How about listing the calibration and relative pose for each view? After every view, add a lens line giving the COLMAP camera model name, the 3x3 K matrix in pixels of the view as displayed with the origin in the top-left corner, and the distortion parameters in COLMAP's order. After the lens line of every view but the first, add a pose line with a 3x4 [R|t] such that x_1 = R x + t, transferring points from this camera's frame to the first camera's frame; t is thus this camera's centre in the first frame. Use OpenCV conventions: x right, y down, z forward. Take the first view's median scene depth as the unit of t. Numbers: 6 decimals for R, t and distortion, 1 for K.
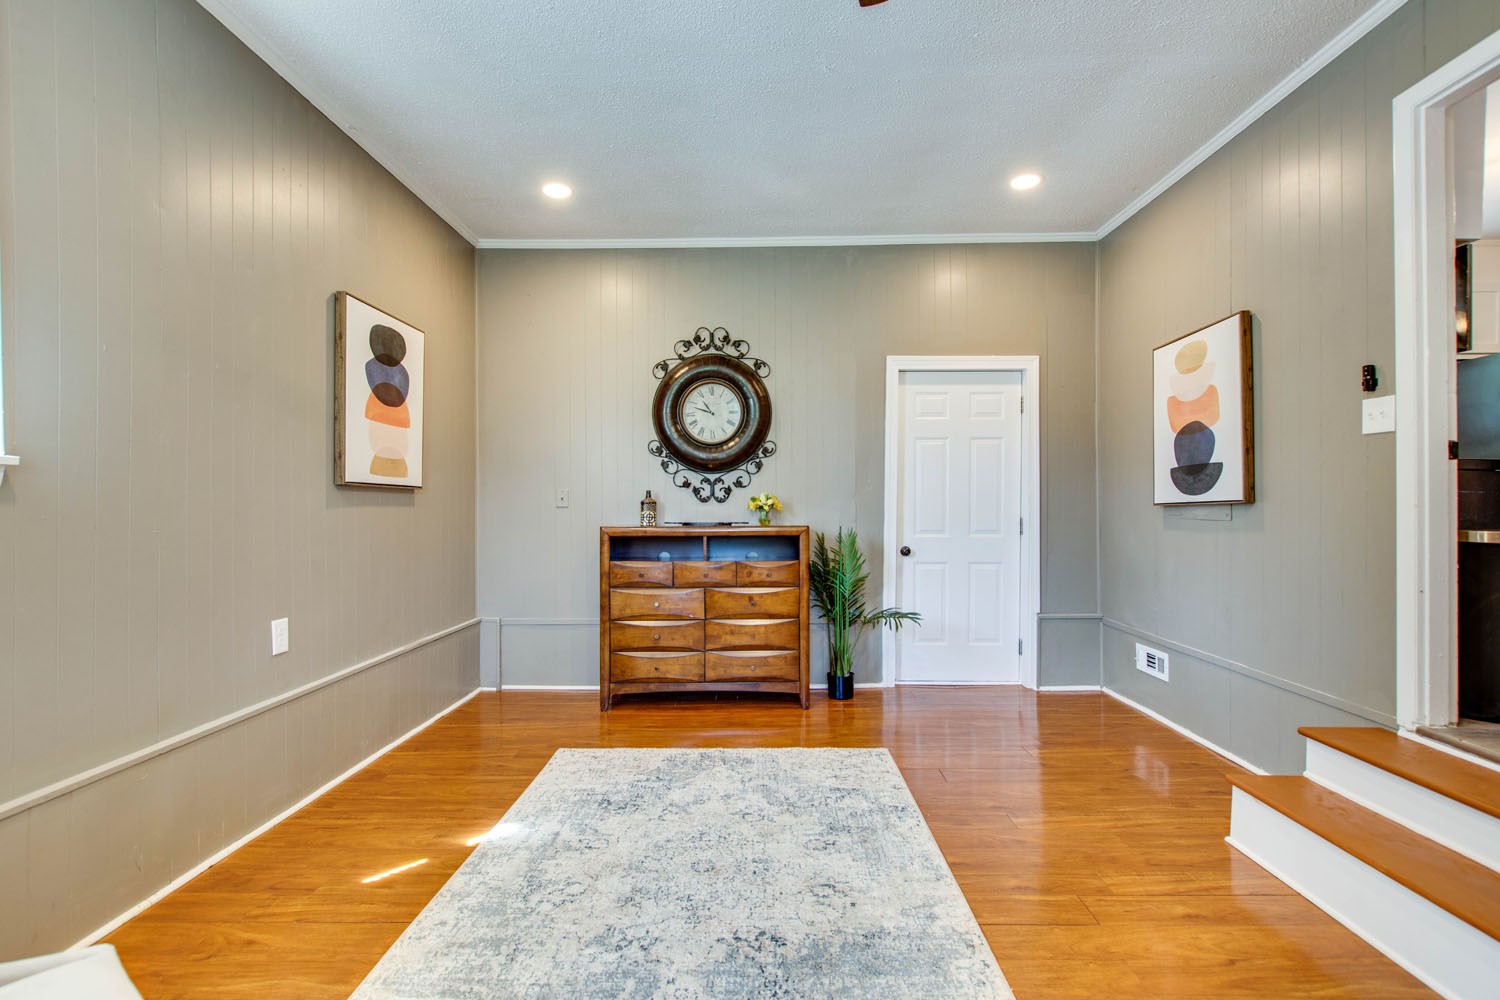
lens RADIAL K [[692.6, 0, 755.2], [0, 692.6, 502.8], [0, 0, 1]] dist [-0.001557, 0.000166]
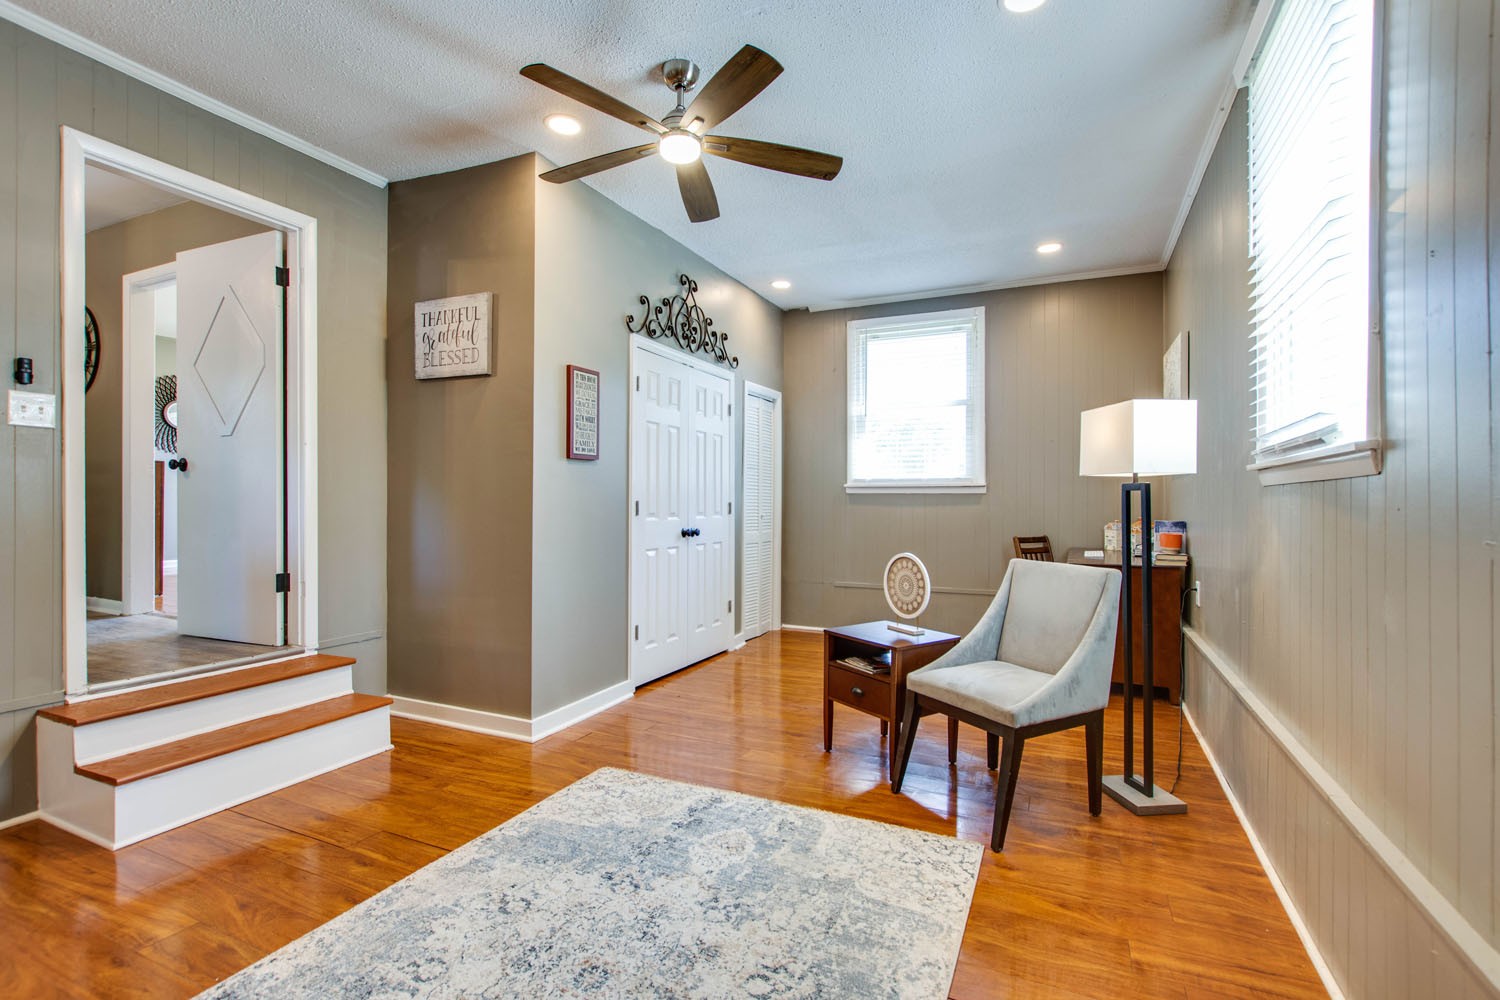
lens RADIAL K [[692.6, 0, 755.2], [0, 692.6, 502.8], [0, 0, 1]] dist [-0.001557, 0.000166]
pose [[-0.916069, -0.001074, 0.401019, -0.599442], [-0.002285, 0.999994, -0.002542, 0.015300], [-0.401014, -0.003245, -0.916066, 1.808182]]
